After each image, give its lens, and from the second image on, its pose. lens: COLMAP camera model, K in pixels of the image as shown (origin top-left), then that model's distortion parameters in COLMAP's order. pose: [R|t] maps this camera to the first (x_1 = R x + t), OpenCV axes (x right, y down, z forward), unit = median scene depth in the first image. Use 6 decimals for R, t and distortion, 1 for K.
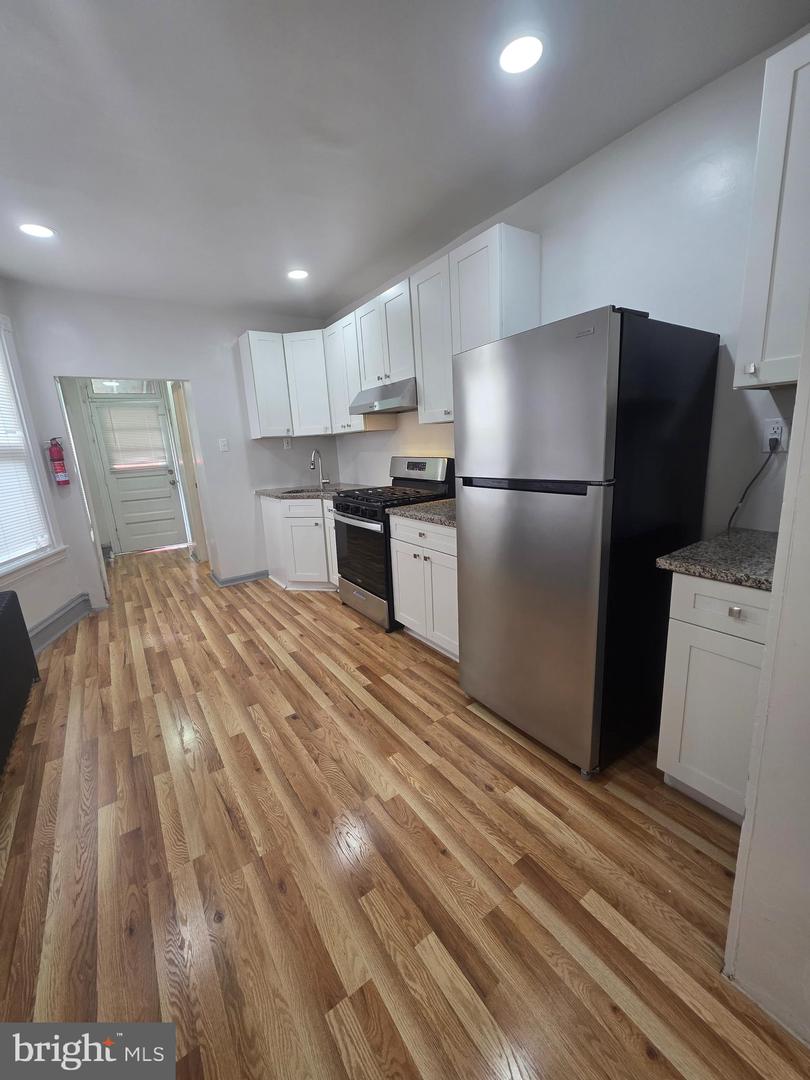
lens RADIAL K [[432.4, 0, 408.6], [0, 432.4, 540.5], [0, 0, 1]] dist [-0.001601, -0.000501]
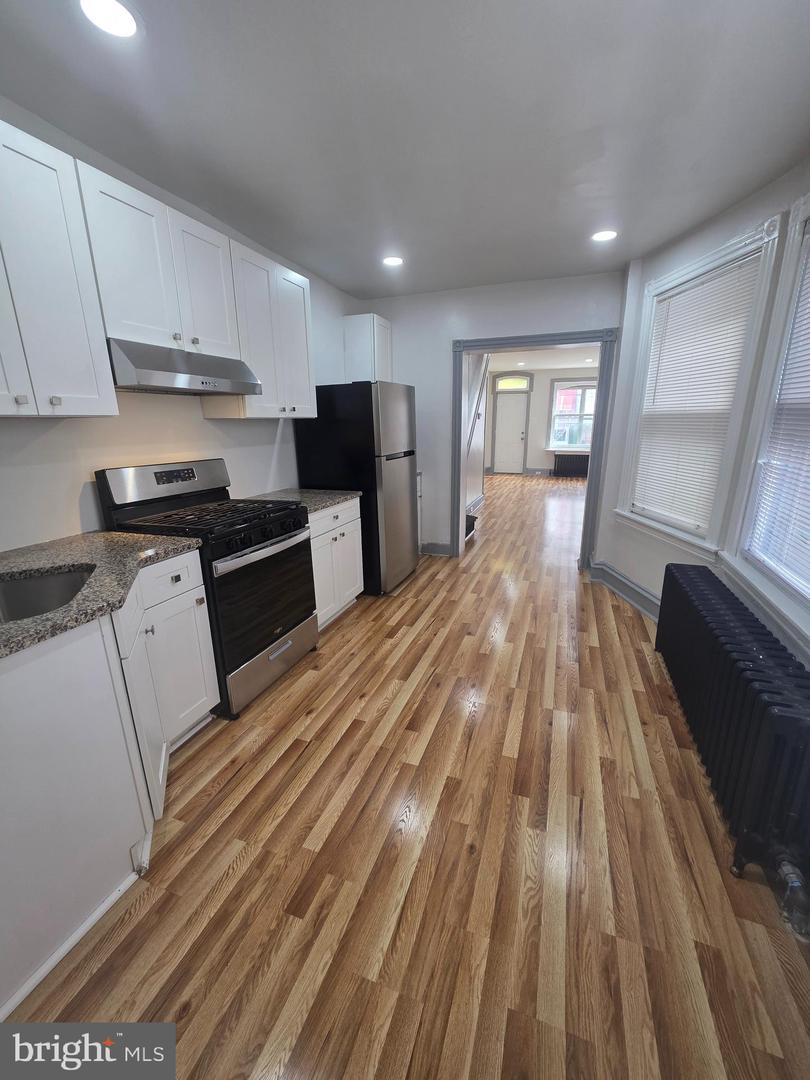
lens RADIAL K [[432.4, 0, 408.6], [0, 432.4, 540.5], [0, 0, 1]] dist [-0.001601, -0.000501]
pose [[-0.576744, -0.153851, 0.802307, -0.901903], [0.226904, 0.913294, 0.338245, -0.269144], [-0.784781, 0.377127, -0.491827, 1.288579]]
